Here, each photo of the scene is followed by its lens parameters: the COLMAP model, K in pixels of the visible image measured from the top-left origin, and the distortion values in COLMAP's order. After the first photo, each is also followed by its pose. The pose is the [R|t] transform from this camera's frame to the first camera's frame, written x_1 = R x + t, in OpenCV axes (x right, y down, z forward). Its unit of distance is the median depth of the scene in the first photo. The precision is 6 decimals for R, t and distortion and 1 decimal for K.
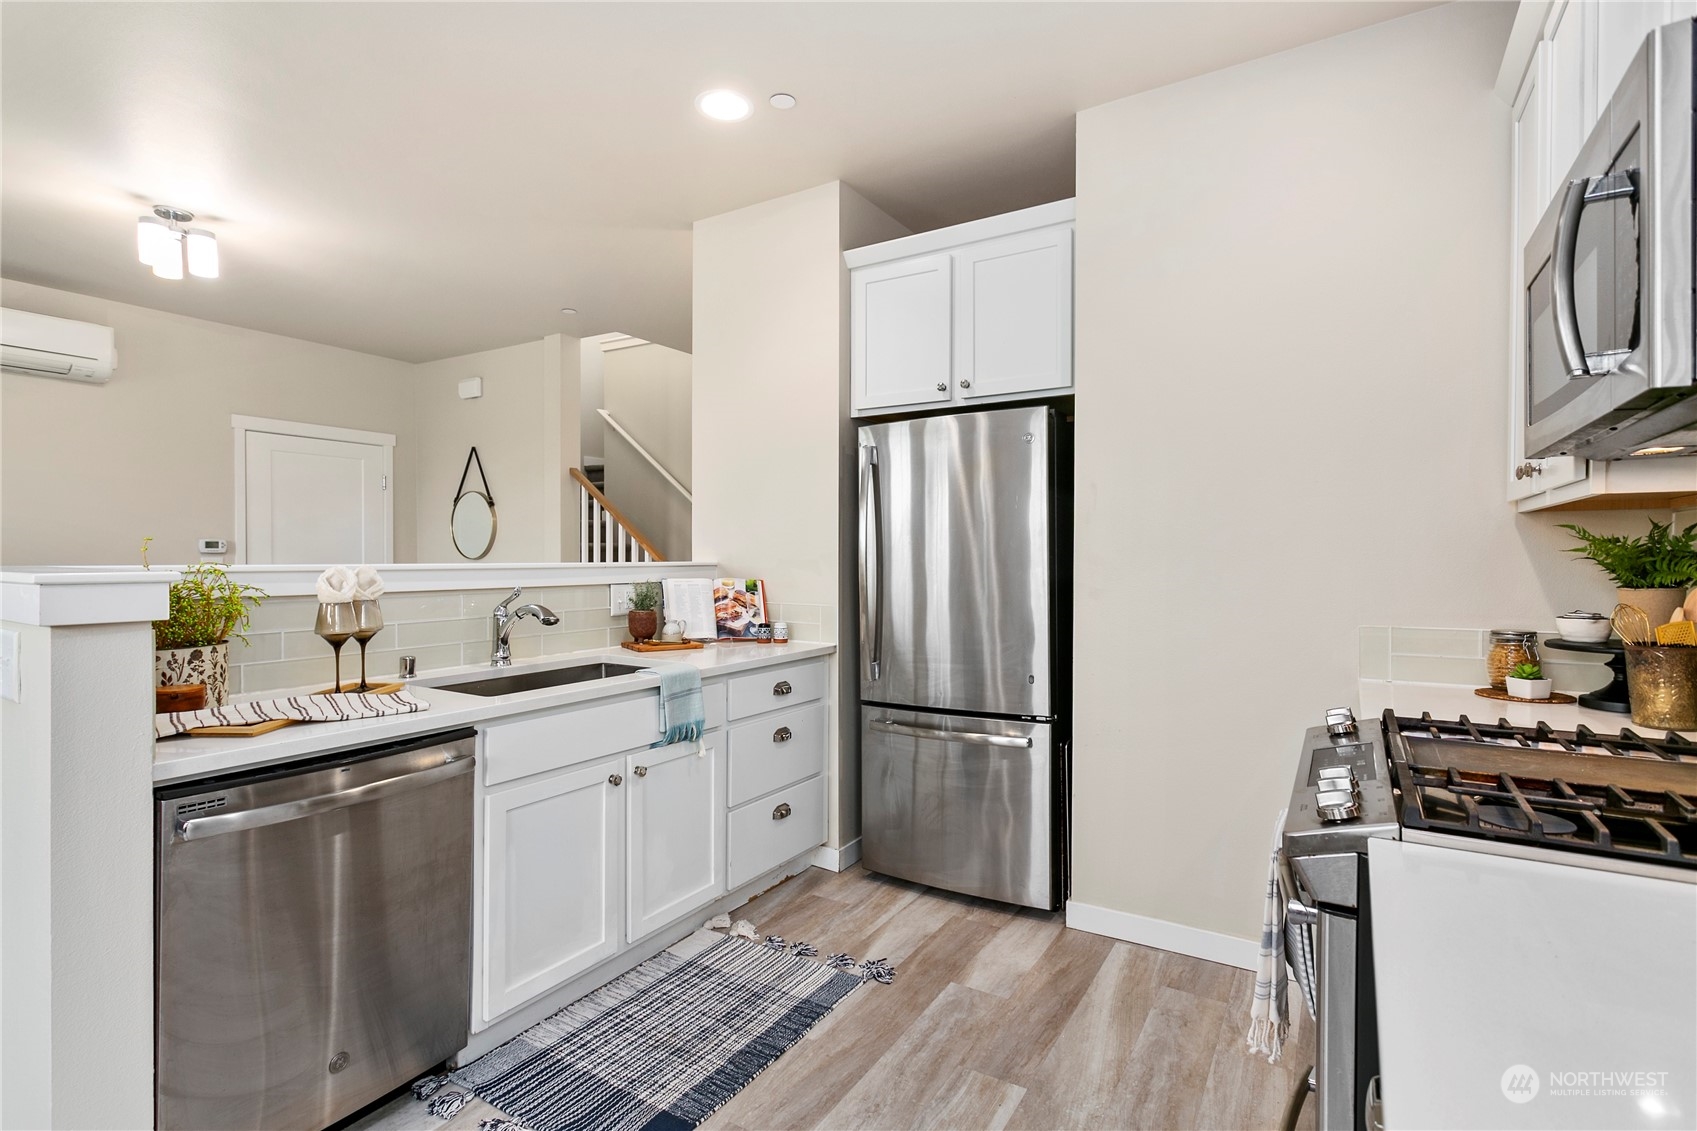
lens RADIAL K [[818.4, 0, 847.0], [0, 818.4, 568.4], [0, 0, 1]] dist [0.001758, 0.000749]
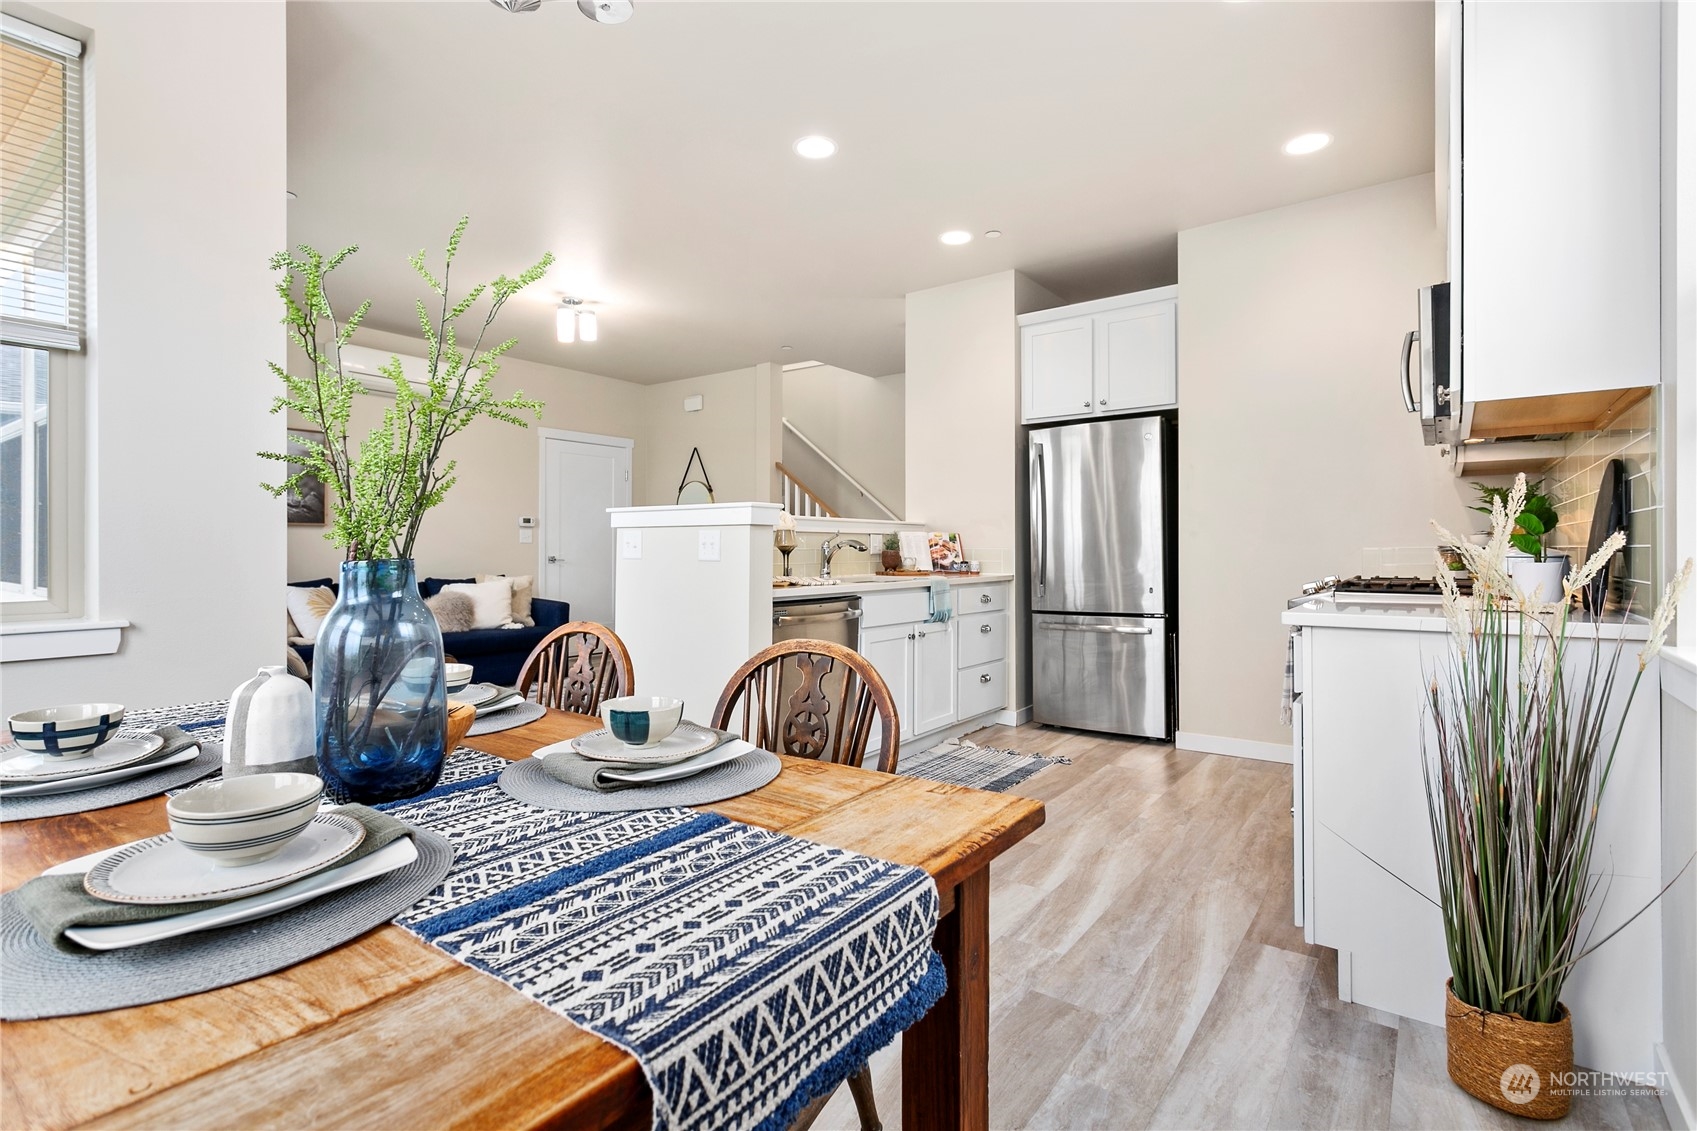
lens RADIAL K [[808.0, 0, 840.7], [0, 808.0, 548.6], [0, 0, 1]] dist [0.000199, 0.000042]
pose [[0.995735, -0.003311, -0.092199, -0.223040], [0.001693, 0.999843, -0.017626, 0.081834], [0.092243, 0.017394, 0.995585, -0.593947]]
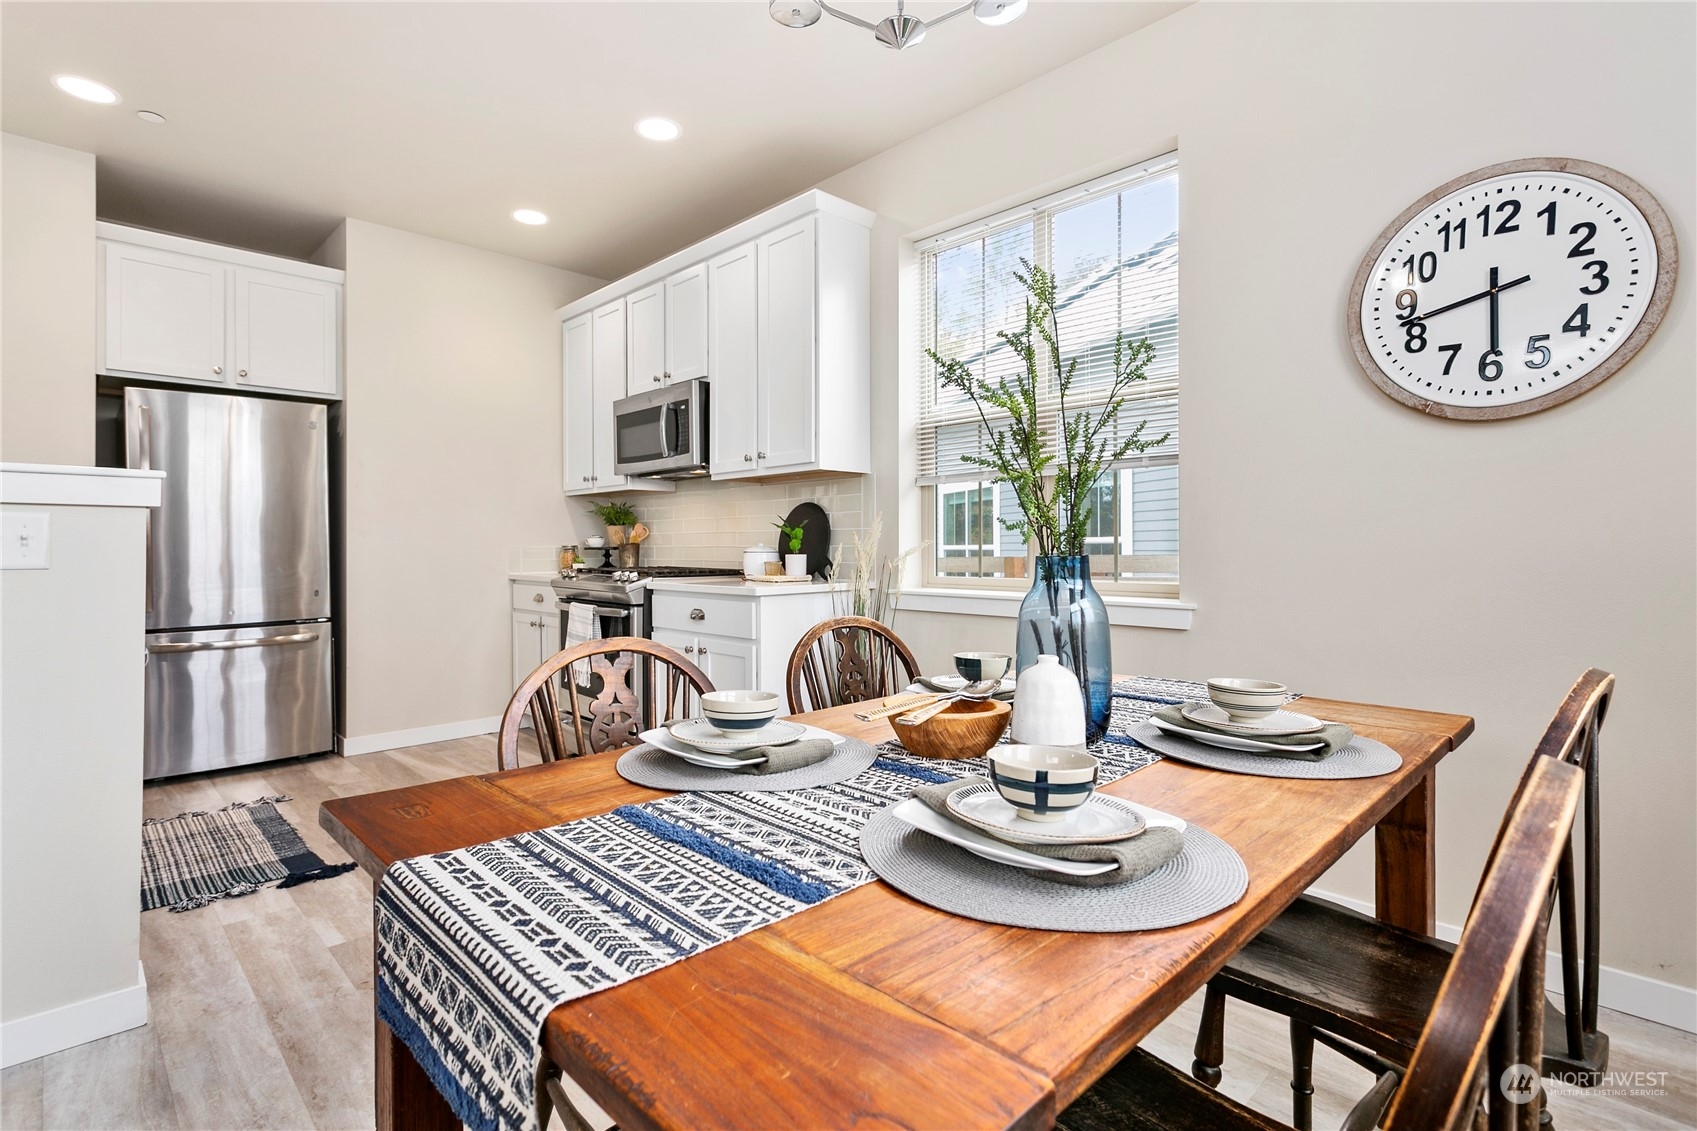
lens RADIAL K [[797.3, 0, 851.4], [0, 797.3, 549.3], [0, 0, 1]] dist [0.000663, -0.000431]
pose [[0.235308, -0.006758, 0.971897, -0.918028], [0.017009, 0.999851, 0.002834, 0.071249], [-0.971772, 0.015864, 0.235388, -0.244946]]
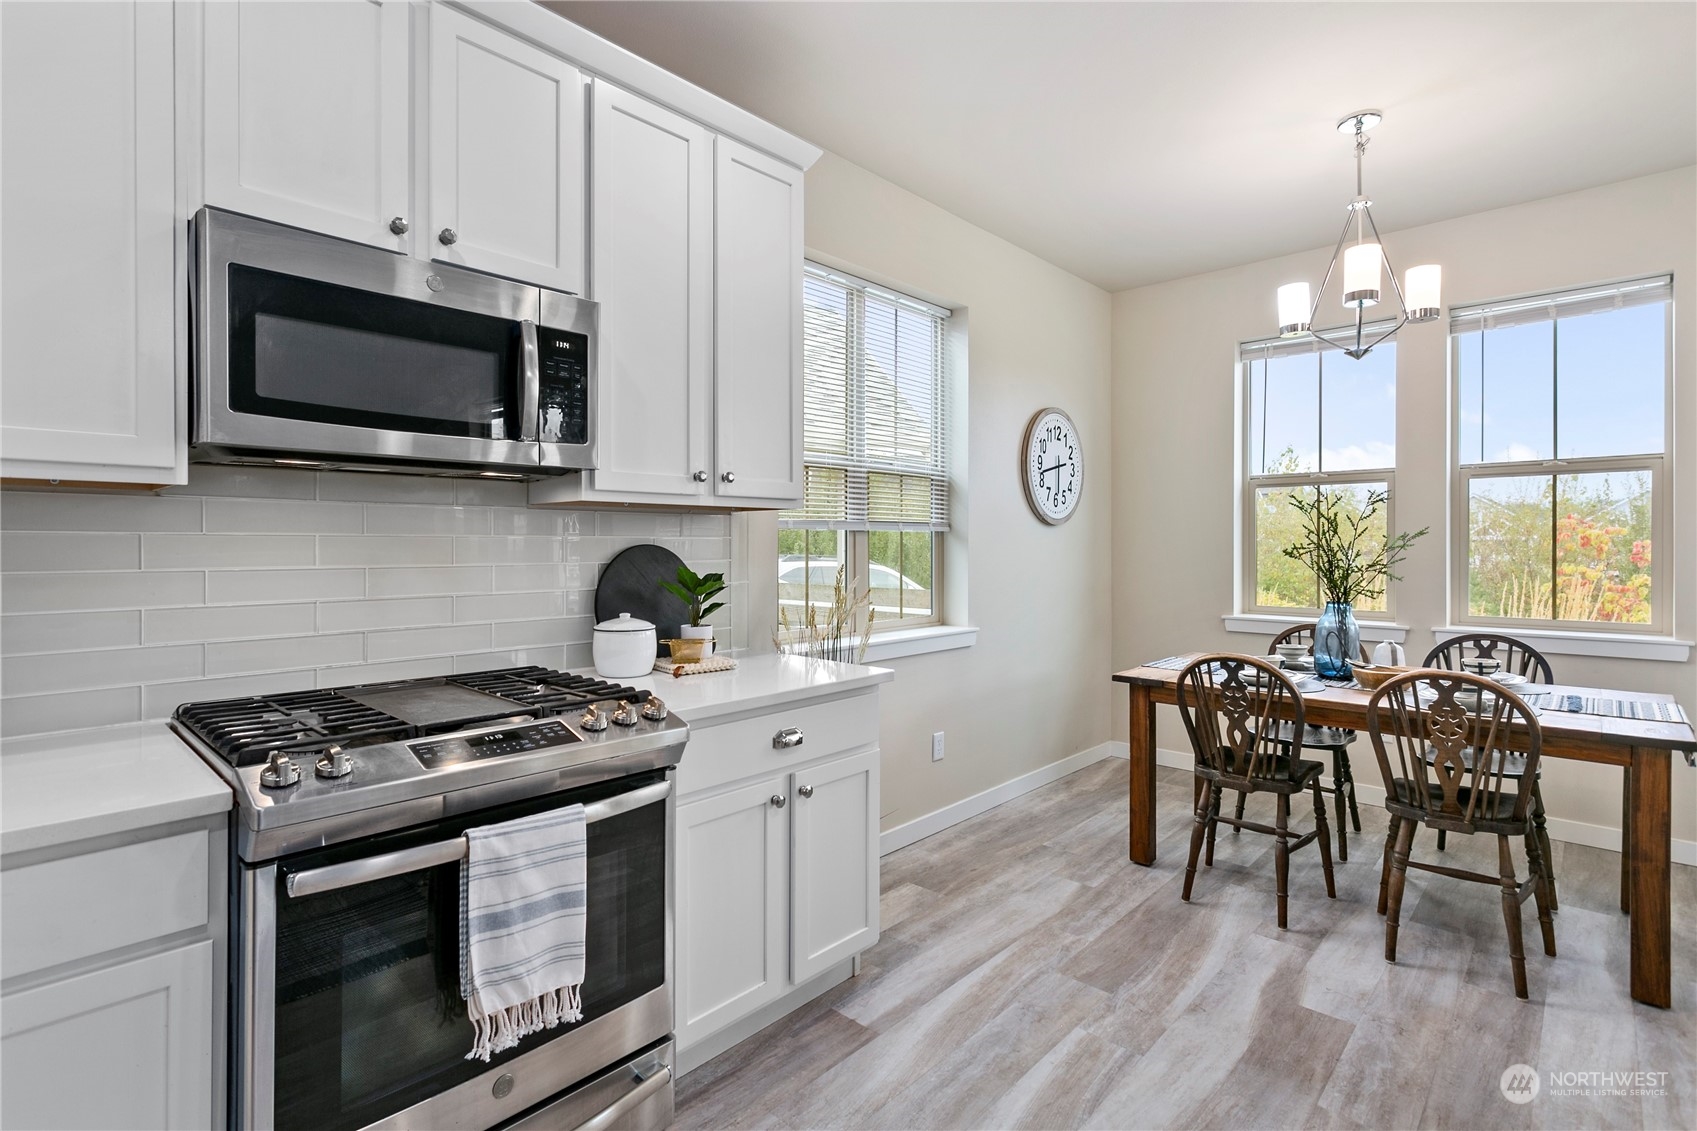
lens RADIAL K [[811.2, 0, 844.6], [0, 811.2, 544.0], [0, 0, 1]] dist [0.006133, 0.001416]
pose [[-0.978568, -0.002566, 0.205908, -0.032094], [-0.000087, 0.999927, 0.012047, -0.013594], [-0.205924, 0.011771, -0.978497, 0.954498]]
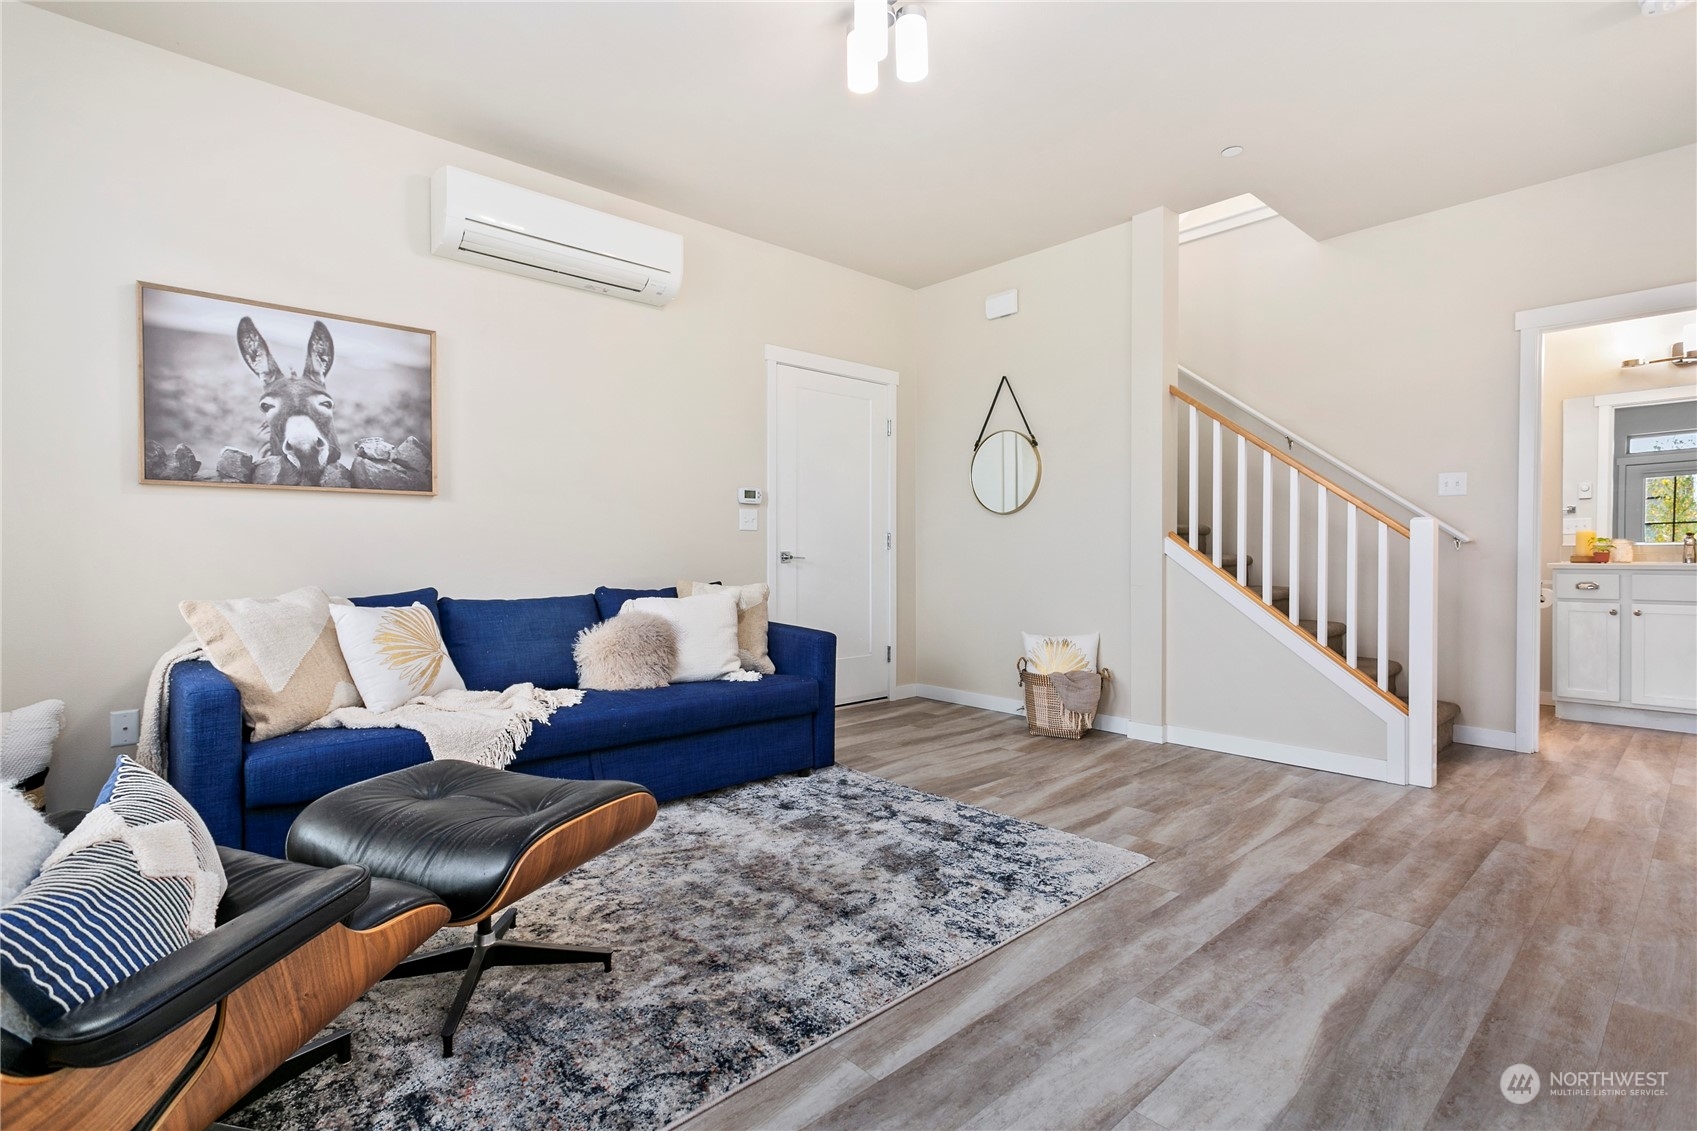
lens RADIAL K [[804.8, 0, 842.5], [0, 804.8, 556.4], [0, 0, 1]] dist [0.000772, -0.000112]
pose [[0.958335, -0.005285, -0.285598, -0.829122], [0.001655, 0.999915, -0.012951, 0.089403], [0.285642, 0.011939, 0.958262, 0.407119]]
